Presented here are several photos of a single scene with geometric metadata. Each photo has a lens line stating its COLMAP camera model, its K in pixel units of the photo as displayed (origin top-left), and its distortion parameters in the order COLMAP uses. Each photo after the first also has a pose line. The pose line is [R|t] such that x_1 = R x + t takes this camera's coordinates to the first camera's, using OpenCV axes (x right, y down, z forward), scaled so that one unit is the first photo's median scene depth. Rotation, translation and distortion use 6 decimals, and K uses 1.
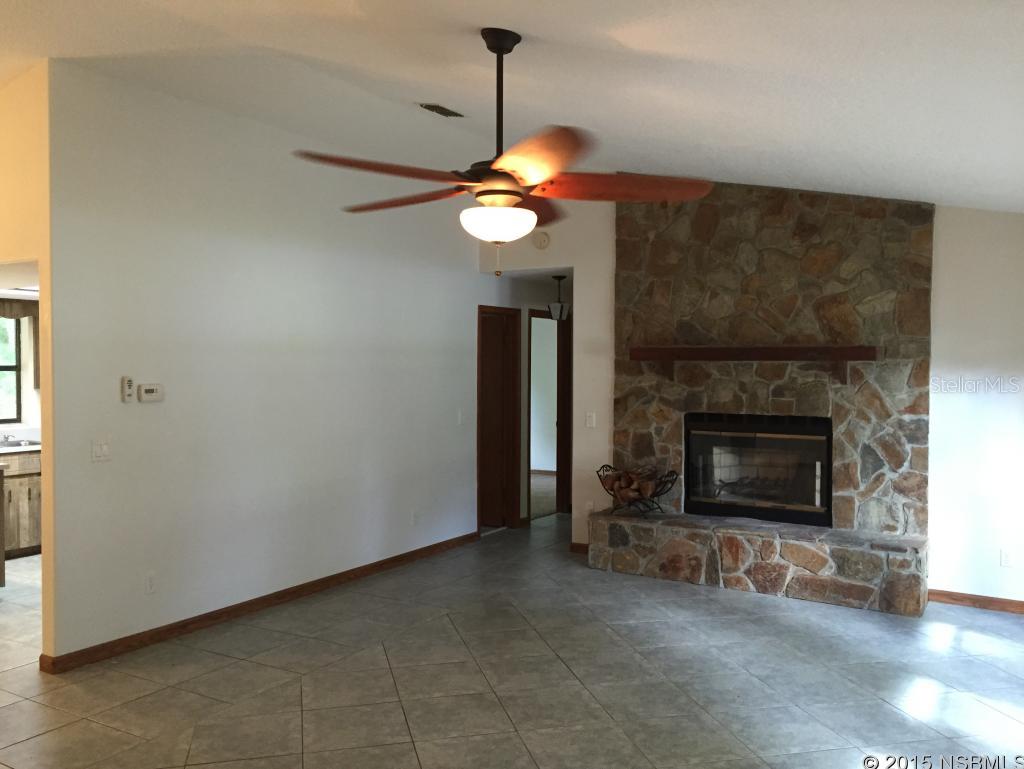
lens RADIAL K [[870.8, 0, 498.1], [0, 870.8, 386.0], [0, 0, 1]] dist [0.021365, -0.002175]
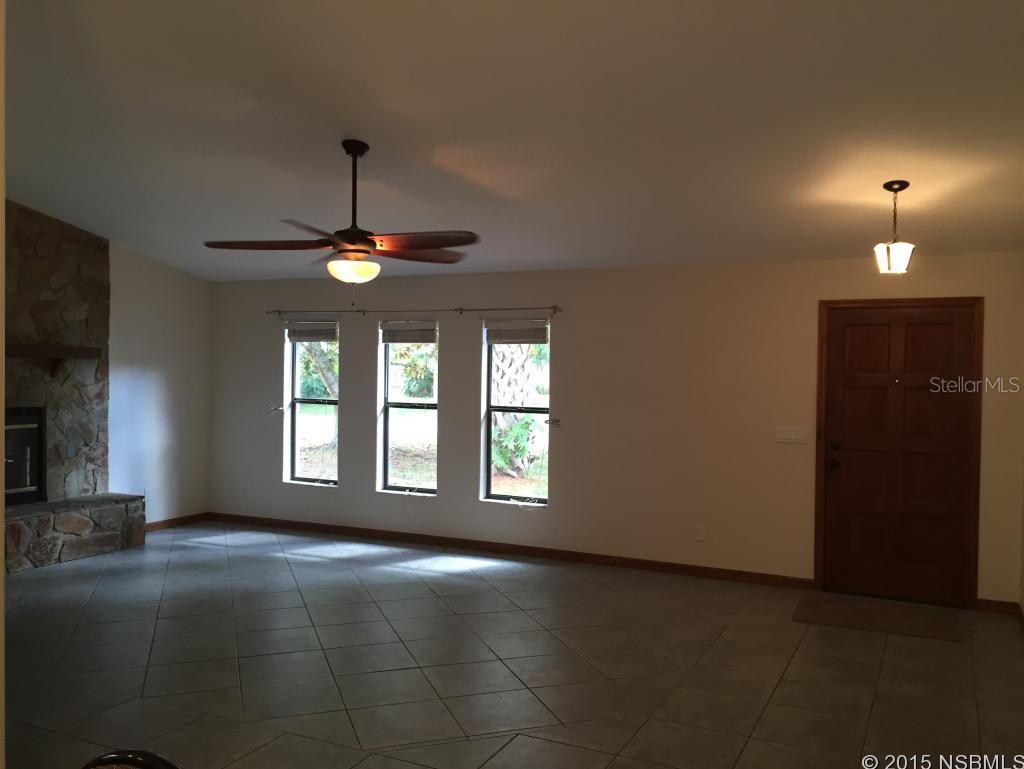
lens RADIAL K [[883.0, 0, 512.0], [0, 883.0, 384.5], [0, 0, 1]] dist [0.081125, -0.096581]
pose [[-0.099992, -0.028468, 0.994581, -0.864820], [0.014147, 0.999449, 0.030030, -0.020625], [-0.994888, 0.017073, -0.099534, 0.497398]]
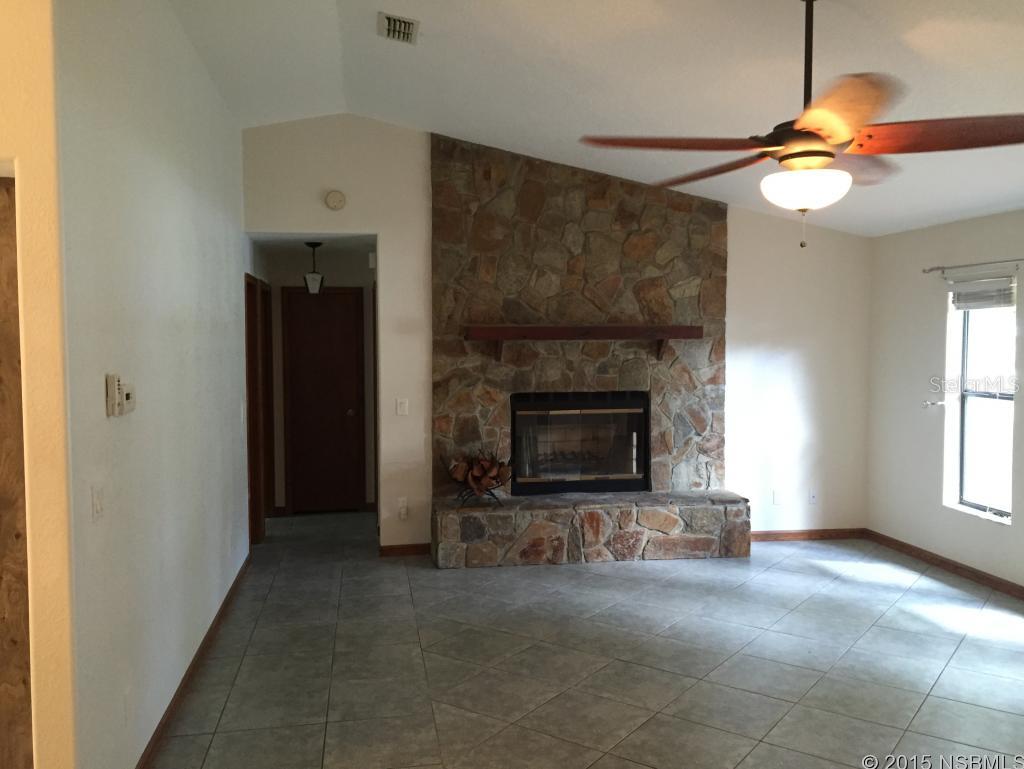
lens RADIAL K [[883.0, 0, 512.0], [0, 883.0, 384.5], [0, 0, 1]] dist [0.081125, -0.096581]
pose [[0.750739, -0.041160, 0.659315, -0.477531], [0.025875, 0.999123, 0.032910, -0.013082], [-0.660092, -0.007647, 0.751146, 0.279704]]
